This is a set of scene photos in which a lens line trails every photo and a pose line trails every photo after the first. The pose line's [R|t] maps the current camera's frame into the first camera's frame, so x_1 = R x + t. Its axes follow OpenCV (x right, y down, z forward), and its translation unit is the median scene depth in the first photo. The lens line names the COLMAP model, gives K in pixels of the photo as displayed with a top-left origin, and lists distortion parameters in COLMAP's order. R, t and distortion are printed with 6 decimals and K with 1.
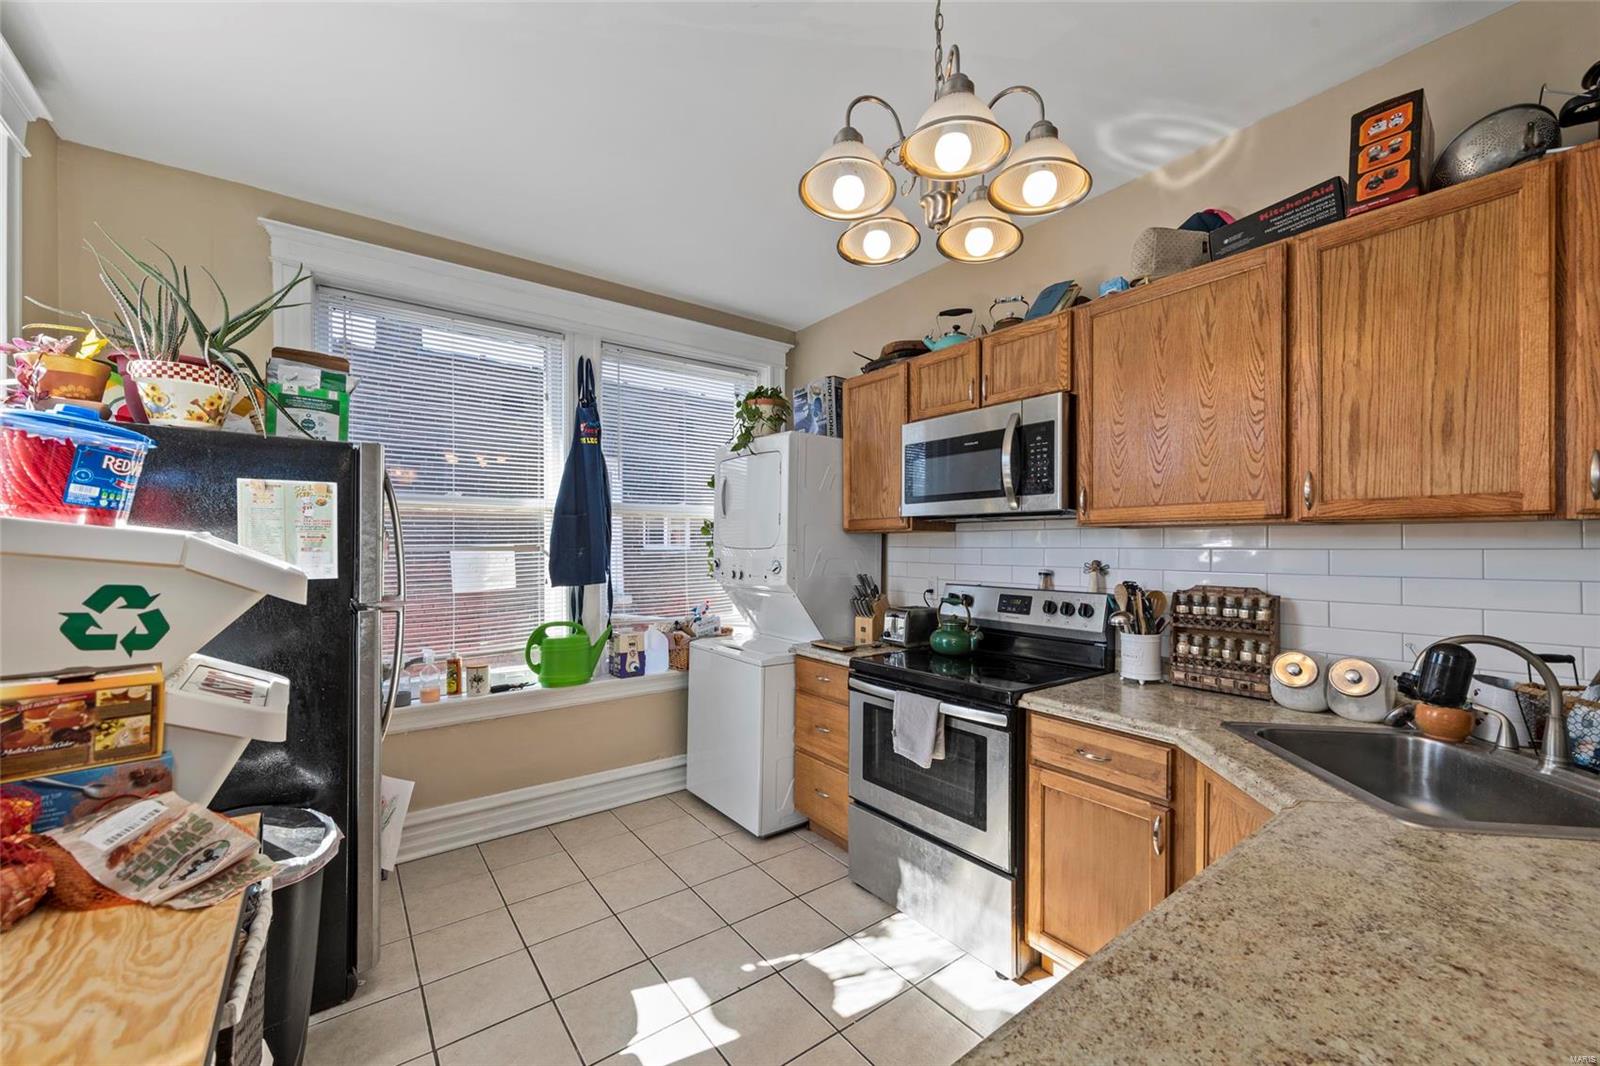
lens RADIAL K [[622.8, 0, 800.3], [0, 622.8, 544.3], [0, 0, 1]] dist [0.003500, -0.000455]
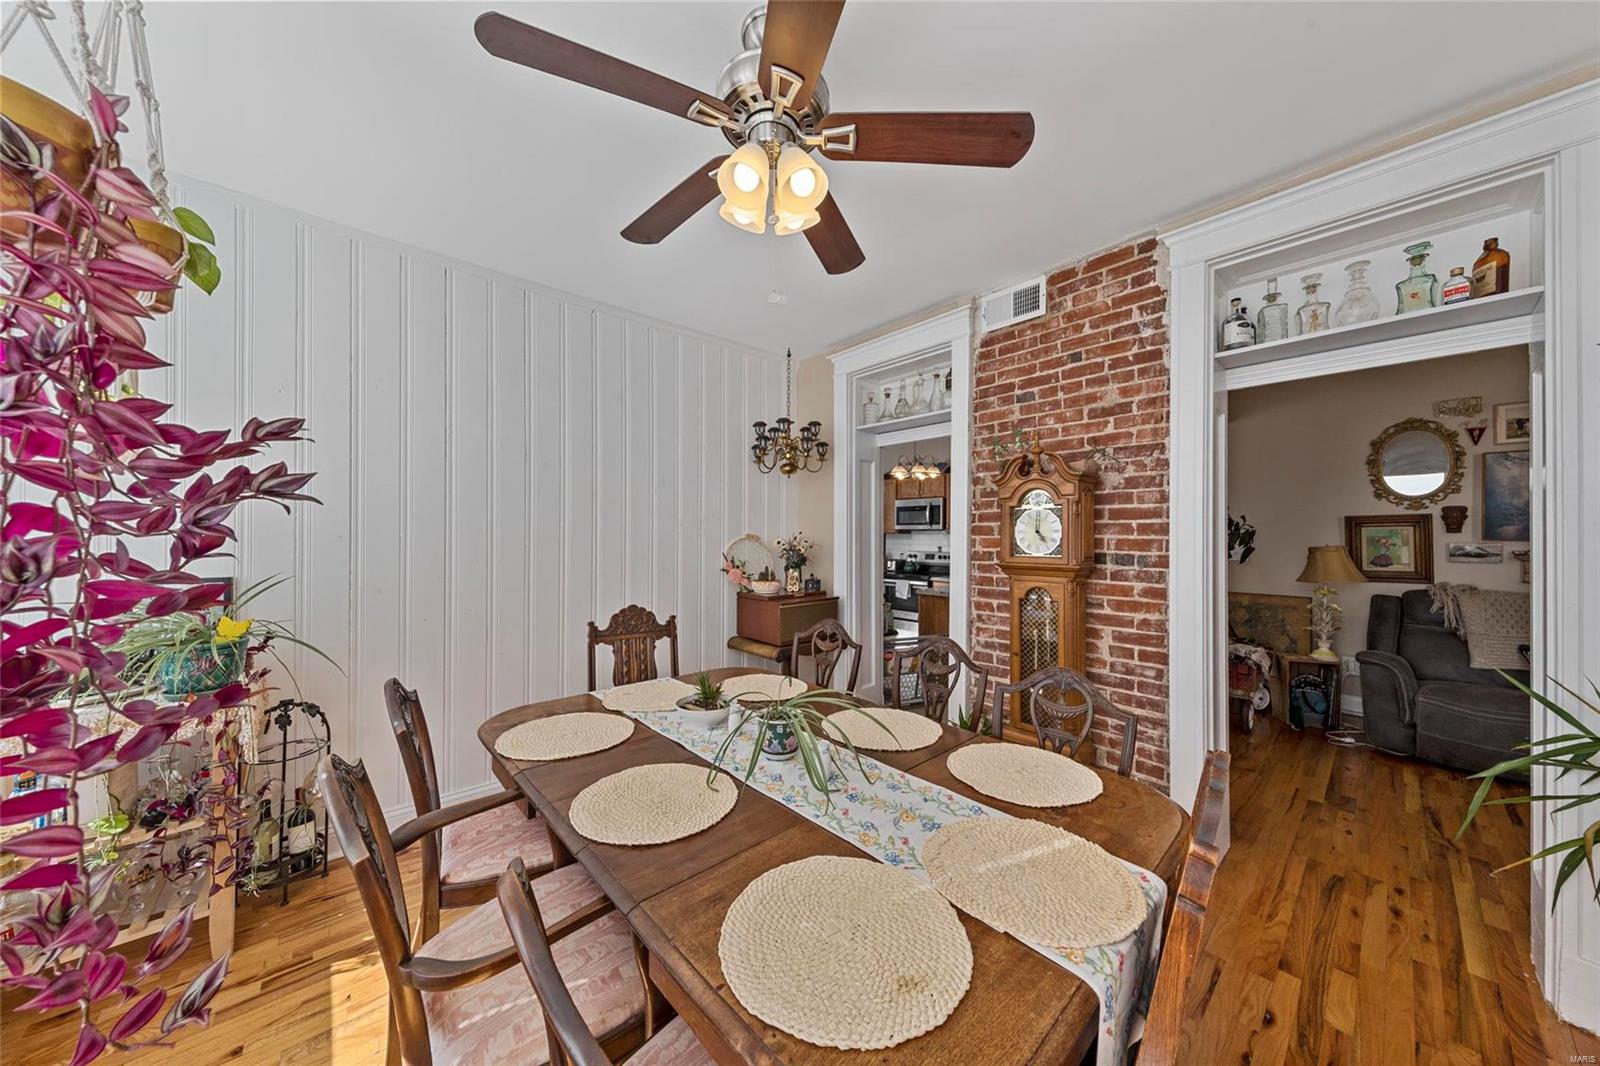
lens RADIAL K [[524.1, 0, 799.5], [0, 524.1, 533.0], [0, 0, 1]] dist [0.007612, -0.000146]
pose [[0.996833, 0.005074, 0.079359, -0.495453], [-0.004738, 0.999979, -0.004421, -0.011503], [-0.079380, 0.004031, 0.996836, -1.503590]]
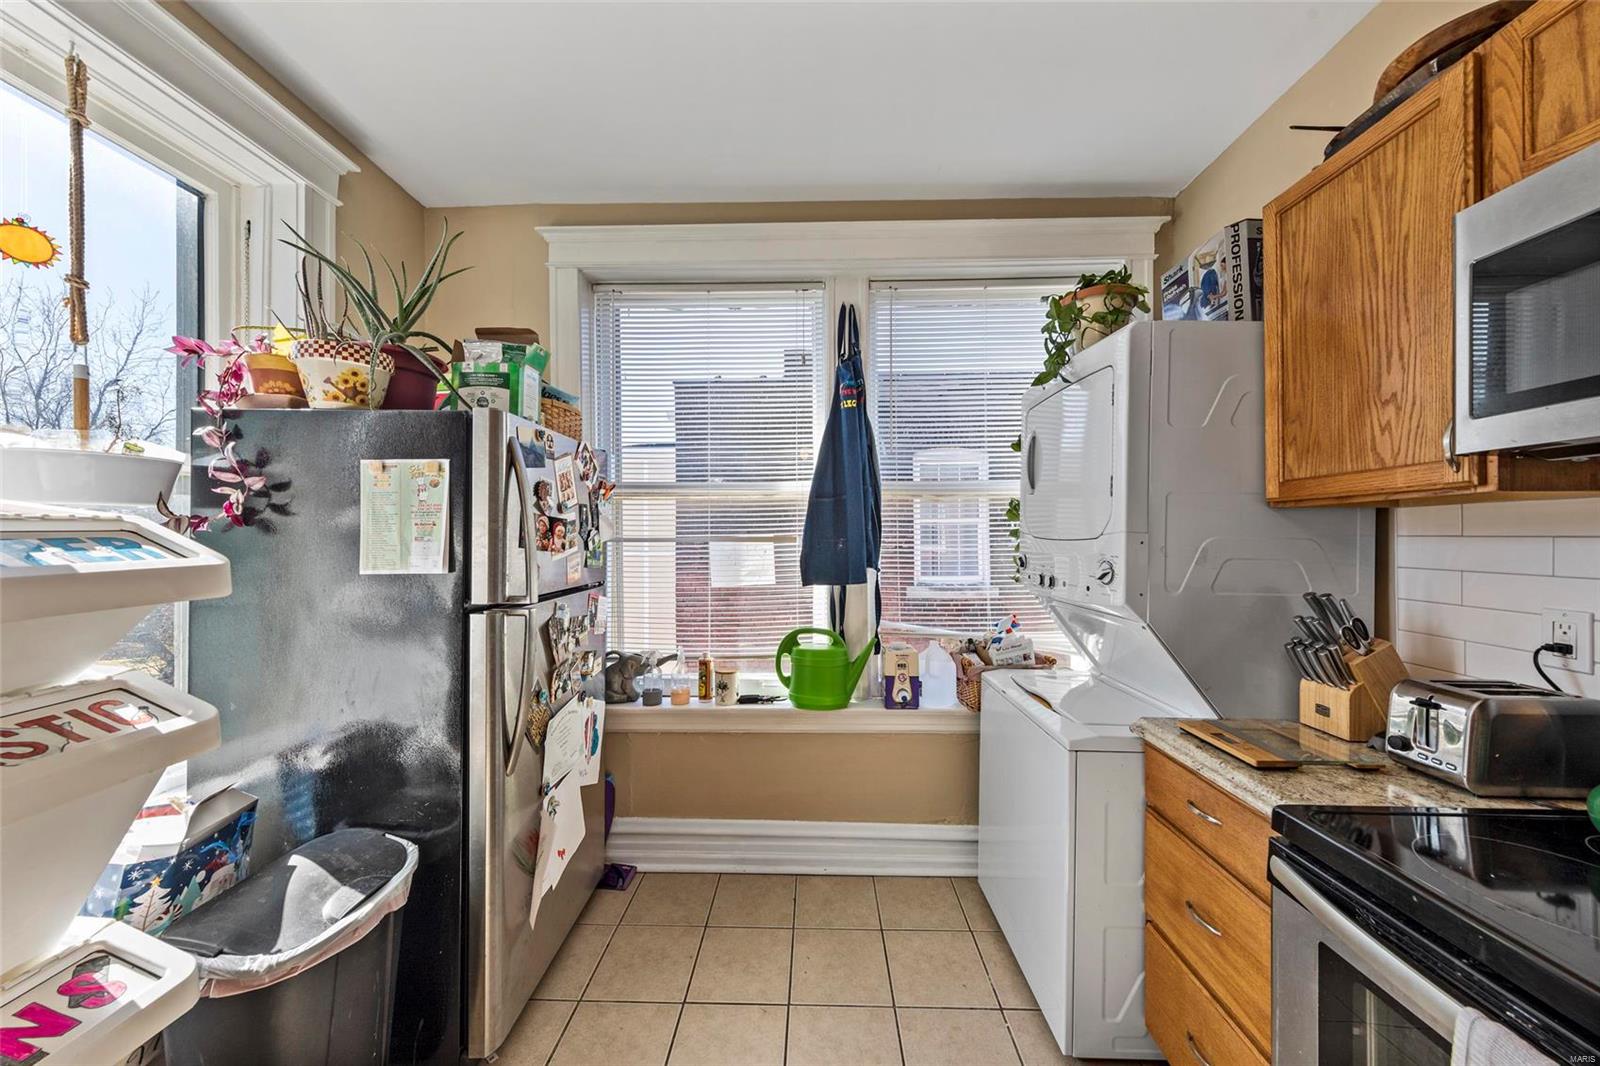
lens RADIAL K [[524.1, 0, 823.1], [0, 524.1, 535.6], [0, 0, 1]] dist [0.007612, -0.000146]
pose [[0.785247, -0.004495, -0.619166, 0.054654], [0.002235, 0.999988, -0.004425, 0.005137], [0.619178, 0.002091, 0.785248, 0.469001]]
